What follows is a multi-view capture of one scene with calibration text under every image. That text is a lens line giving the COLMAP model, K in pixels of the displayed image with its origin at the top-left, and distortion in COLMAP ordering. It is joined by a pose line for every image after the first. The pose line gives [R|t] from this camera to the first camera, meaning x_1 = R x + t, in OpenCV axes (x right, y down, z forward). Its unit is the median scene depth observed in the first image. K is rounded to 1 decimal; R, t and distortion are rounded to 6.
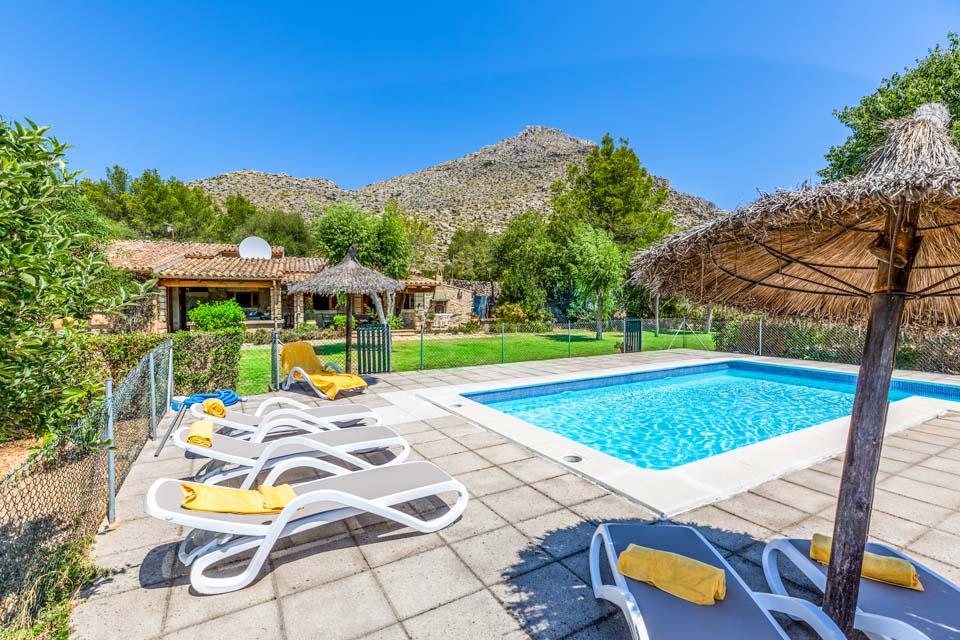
lens RADIAL K [[442.5, 0, 487.3], [0, 442.5, 320.1], [0, 0, 1]] dist [0.001741, 0.000029]
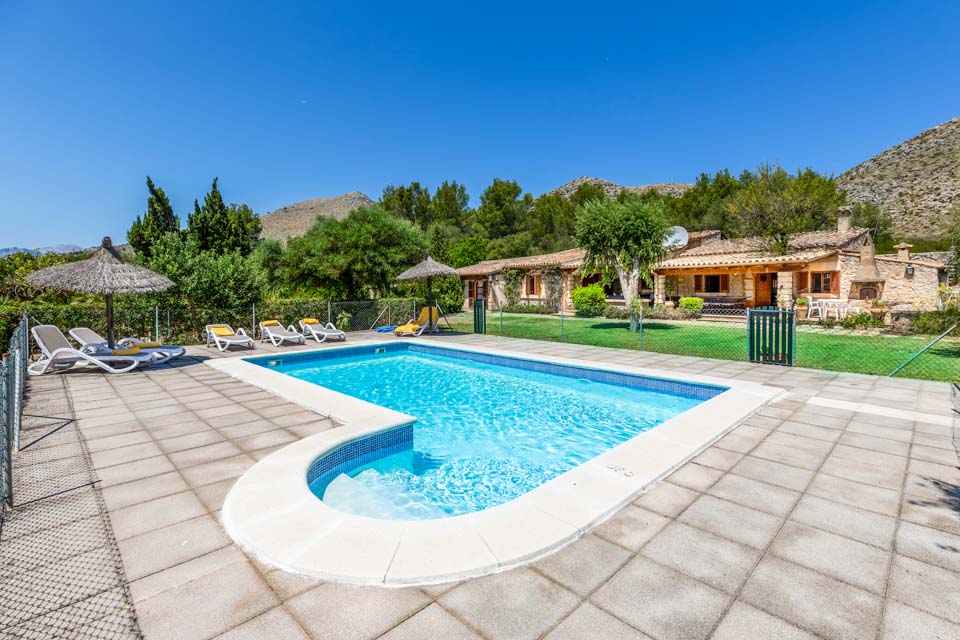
lens RADIAL K [[436.4, 0, 489.1], [0, 436.4, 320.8], [0, 0, 1]] dist [0.001151, 0.000126]
pose [[0.260199, 0.076697, -0.962504, 0.523178], [-0.036862, 0.996903, 0.069473, -0.009968], [0.964851, 0.017403, 0.262220, 0.301028]]
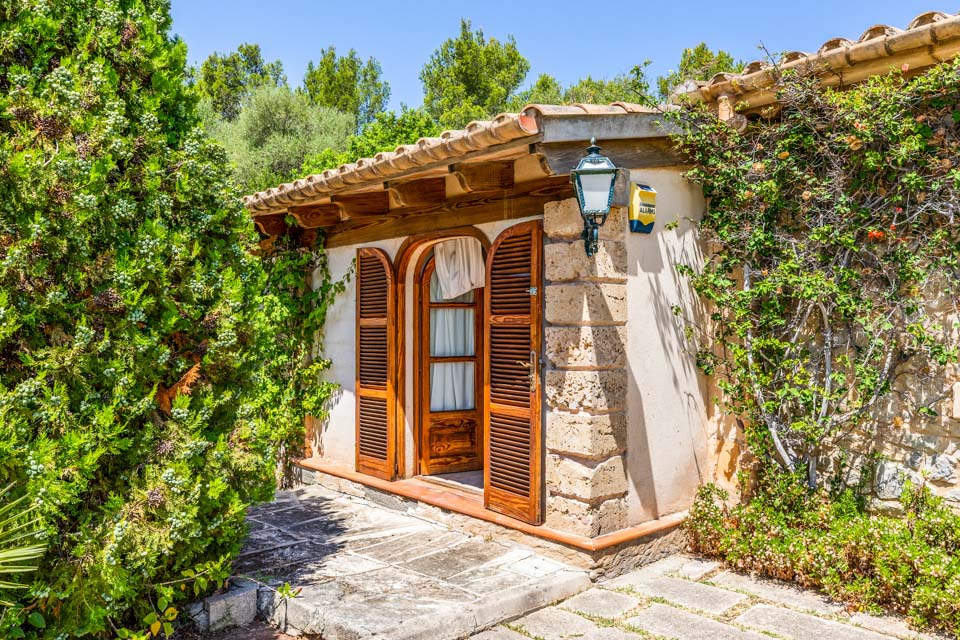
lens RADIAL K [[758.2, 0, 480.0], [0, 758.2, 320.0], [0, 0, 1]] dist [0.038271, -0.001787]
pose [[0.325173, -0.000920, -0.945654, -0.638107], [-0.040735, 0.999058, -0.014980, -0.008519], [0.944777, 0.043392, 0.324829, 0.572491]]
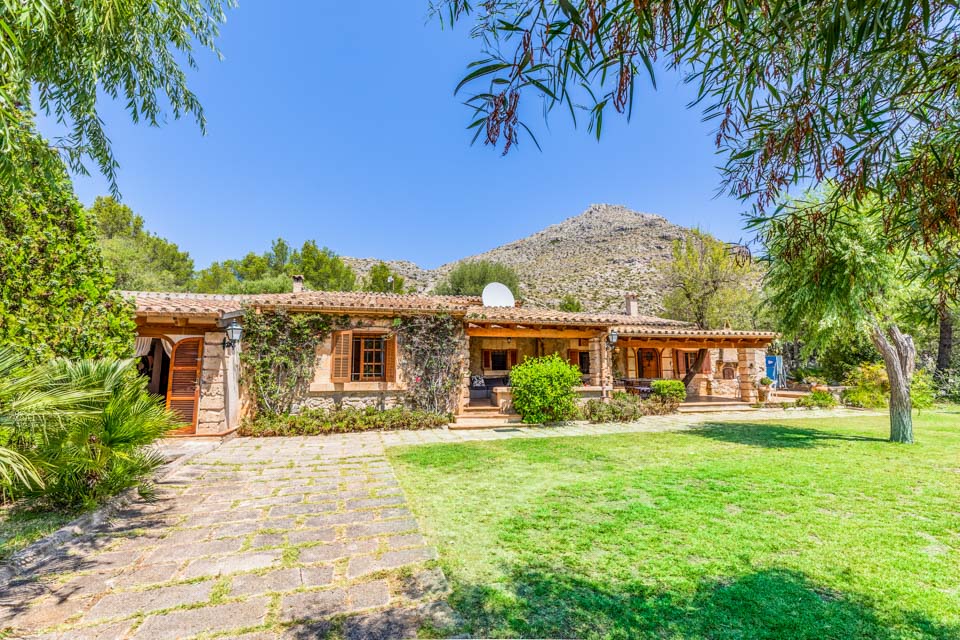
lens RADIAL K [[436.4, 0, 489.1], [0, 436.4, 320.8], [0, 0, 1]] dist [0.001151, 0.000126]
pose [[0.987641, -0.020266, -0.155417, -0.500658], [-0.004943, 0.987085, -0.160124, 0.008912], [0.156655, 0.158913, 0.974785, 0.277256]]
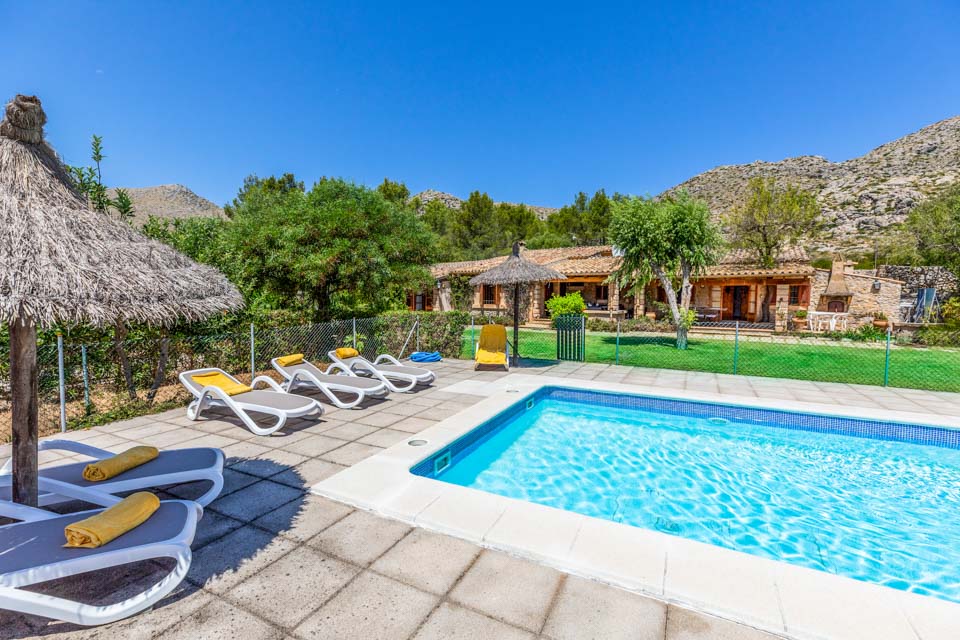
lens RADIAL K [[426.1, 0, 475.8], [0, 426.1, 318.2], [0, 0, 1]] dist [0.009466, 0.000210]
pose [[0.542906, 0.054698, -0.838010, 0.219925], [-0.045984, 0.998316, 0.035371, -0.003516], [0.838533, 0.019331, 0.544507, 0.115760]]
